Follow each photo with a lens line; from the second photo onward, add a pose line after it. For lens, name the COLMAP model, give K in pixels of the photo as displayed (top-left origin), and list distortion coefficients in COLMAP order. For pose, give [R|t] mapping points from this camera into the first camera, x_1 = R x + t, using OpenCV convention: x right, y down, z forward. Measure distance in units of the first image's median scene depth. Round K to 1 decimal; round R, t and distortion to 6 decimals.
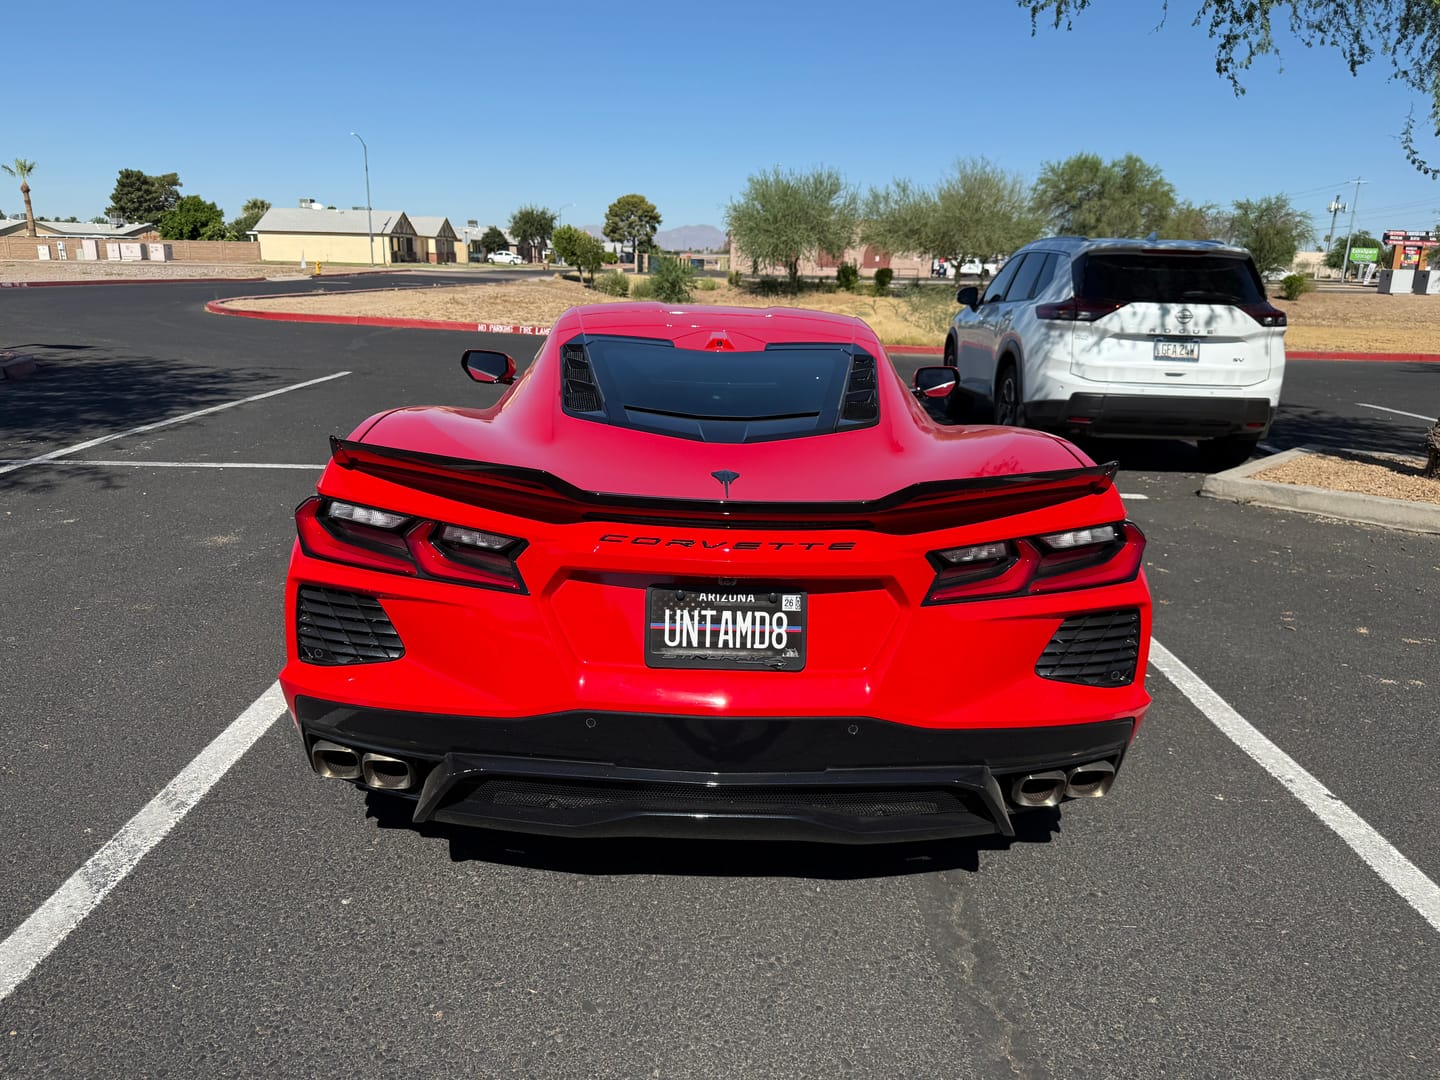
lens RADIAL K [[1016.1, 0, 721.6], [0, 1016.1, 534.5], [0, 0, 1]] dist [0.038042, 0.000732]
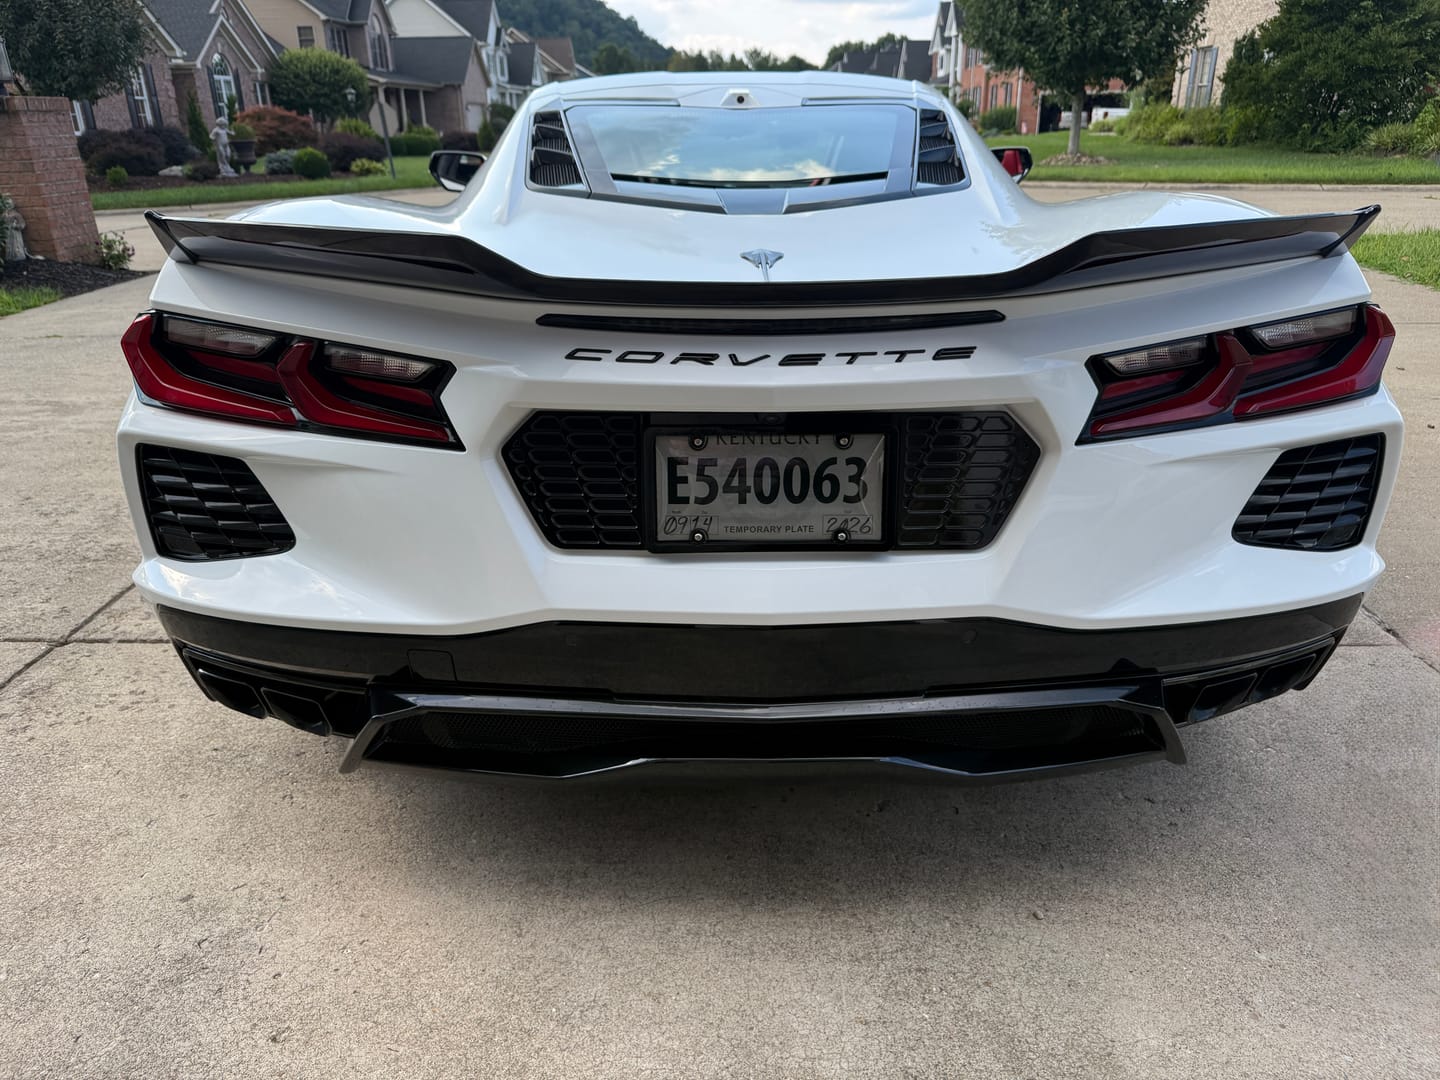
lens RADIAL K [[1016.1, 0, 728.2], [0, 1016.1, 545.5], [0, 0, 1]] dist [0.038042, 0.000732]
pose [[0.999132, -0.034674, -0.023075, -0.009255], [0.038022, 0.985481, 0.165476, 0.017436], [0.017003, -0.166209, 0.985944, 0.334189]]
